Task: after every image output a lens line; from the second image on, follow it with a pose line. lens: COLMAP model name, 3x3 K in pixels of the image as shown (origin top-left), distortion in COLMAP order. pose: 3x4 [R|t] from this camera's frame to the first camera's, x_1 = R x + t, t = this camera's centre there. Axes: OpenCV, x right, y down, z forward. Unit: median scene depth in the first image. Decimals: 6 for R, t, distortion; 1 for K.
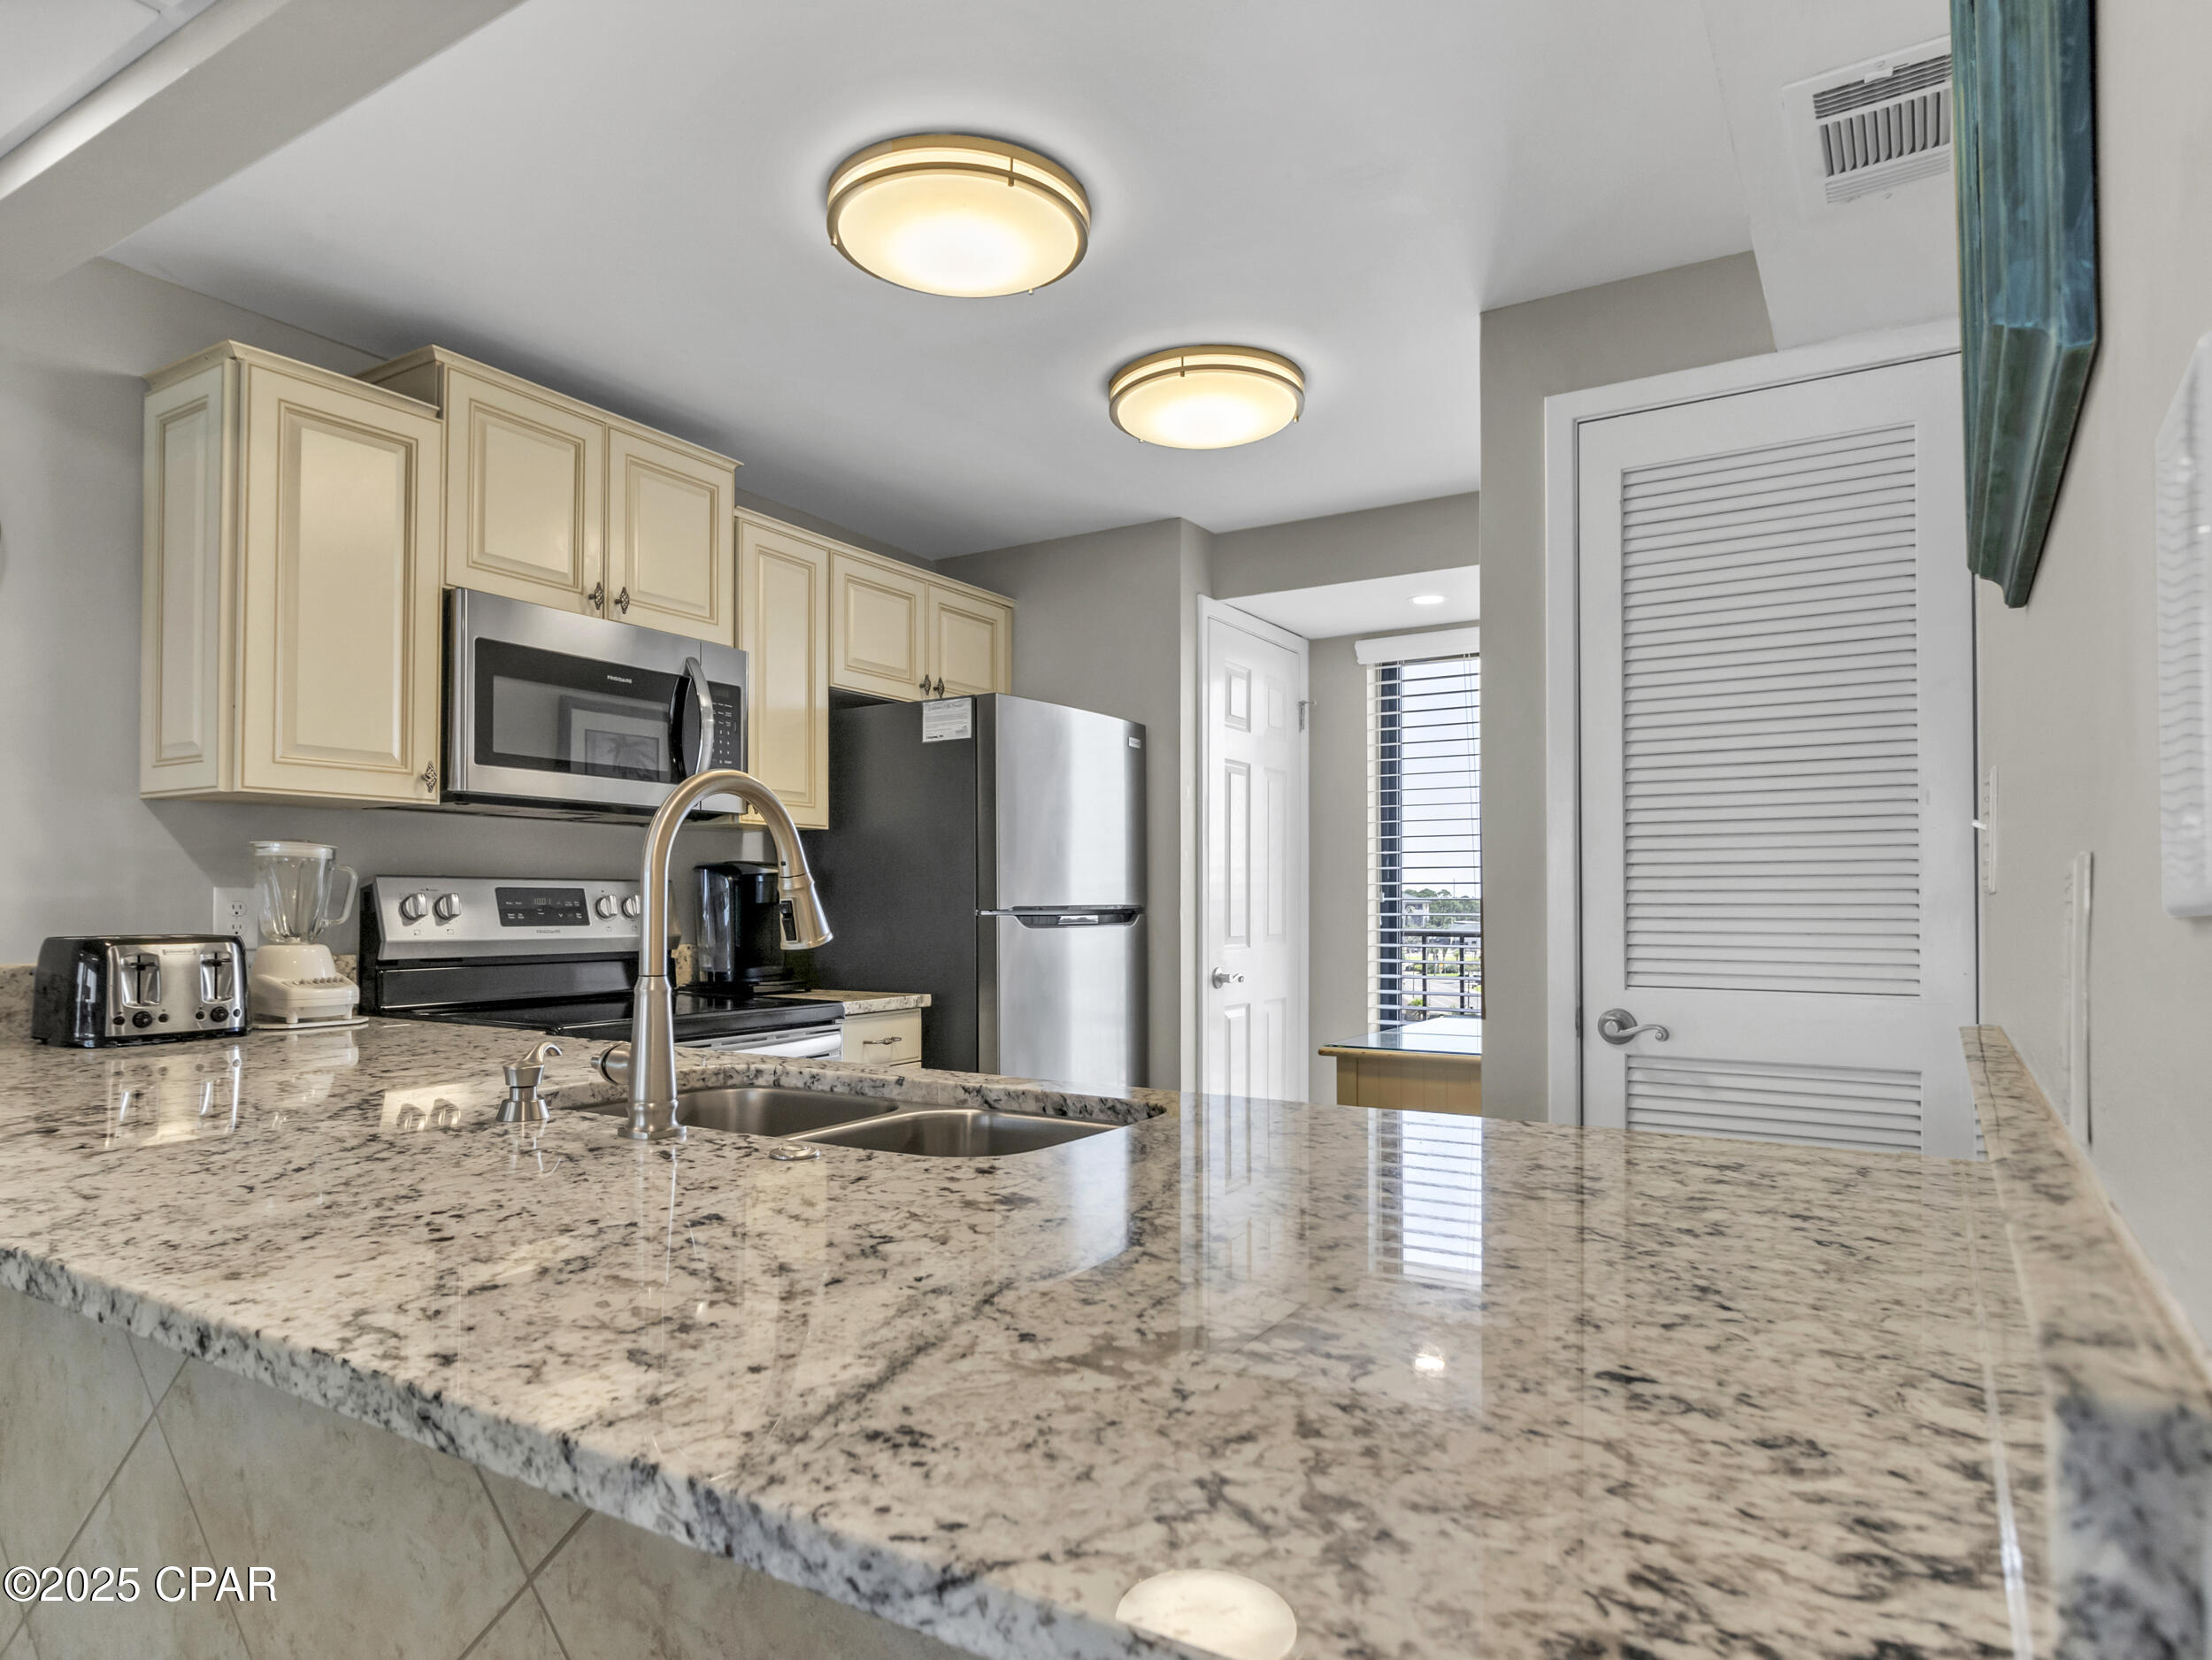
lens RADIAL K [[1317.3, 0, 1106.1], [0, 1317.3, 878.9], [0, 0, 1]] dist [0.003913, 0.003093]
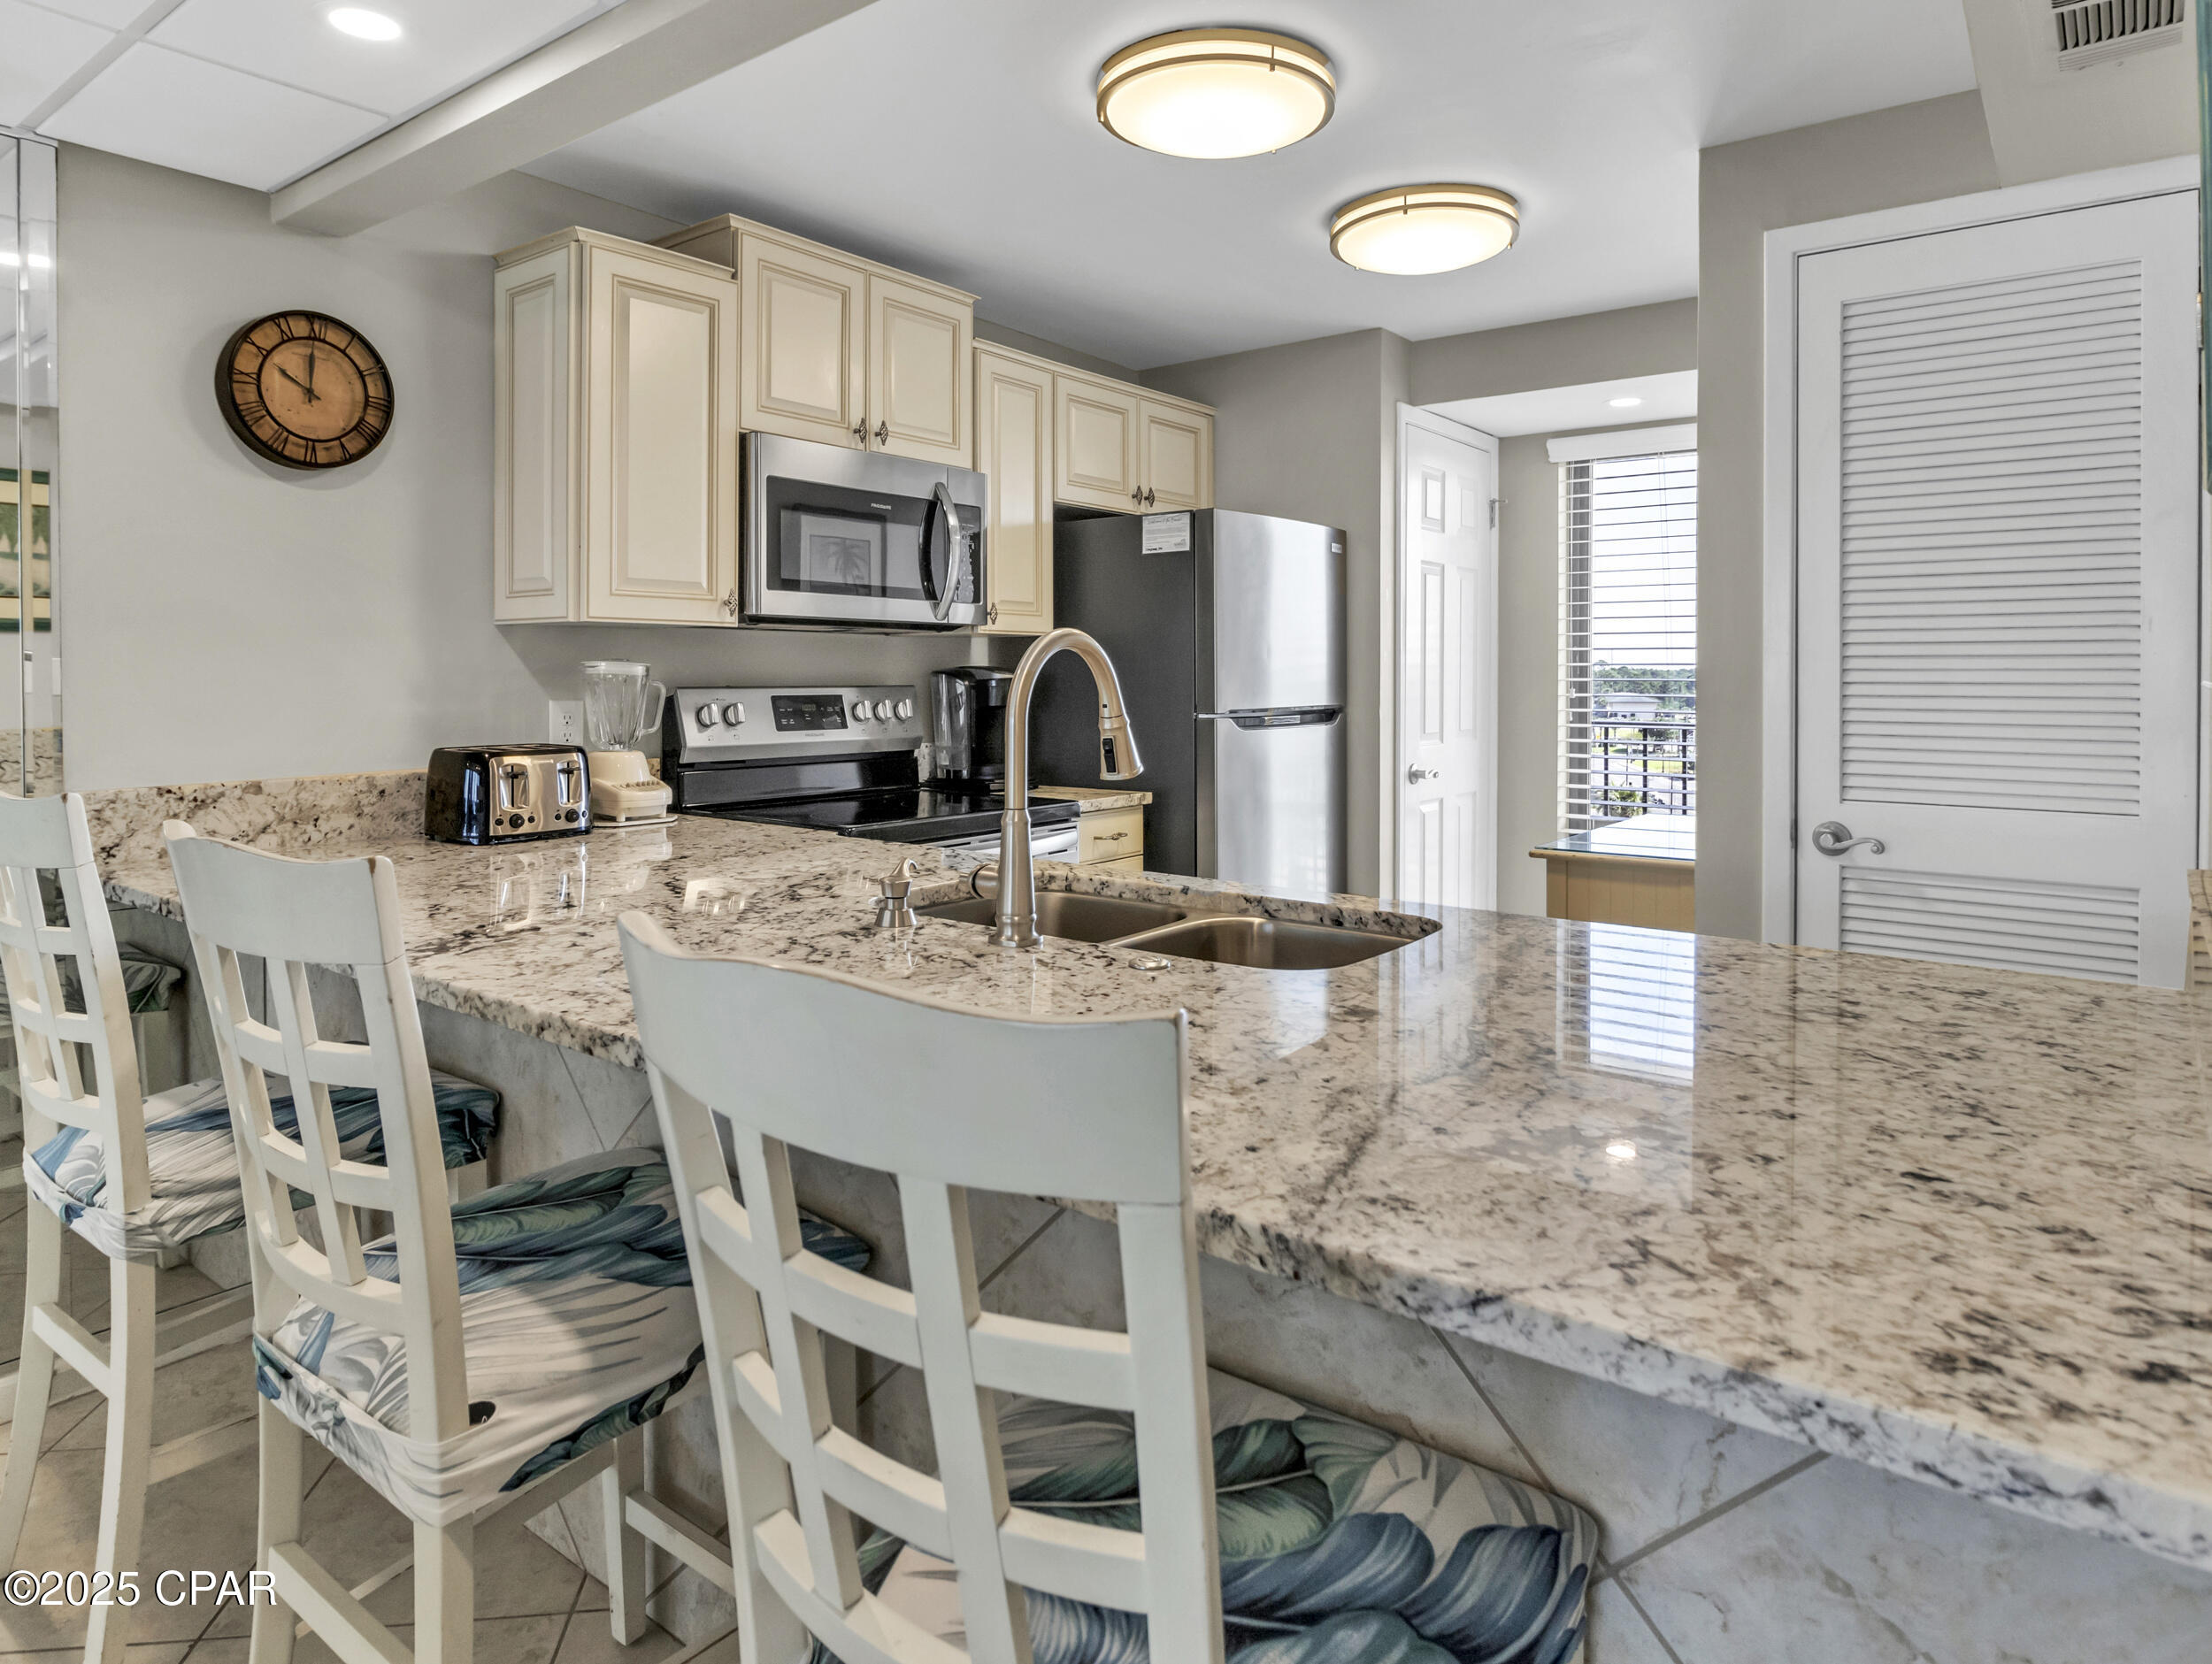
lens RADIAL K [[1334.4, 0, 1131.1], [0, 1334.4, 675.0], [0, 0, 1]] dist [-0.003369, -0.000386]
pose [[0.996147, 0.002829, -0.087655, -0.075735], [-0.001053, 0.999793, 0.020303, -0.039691], [0.087694, -0.020133, 0.995944, -0.101751]]
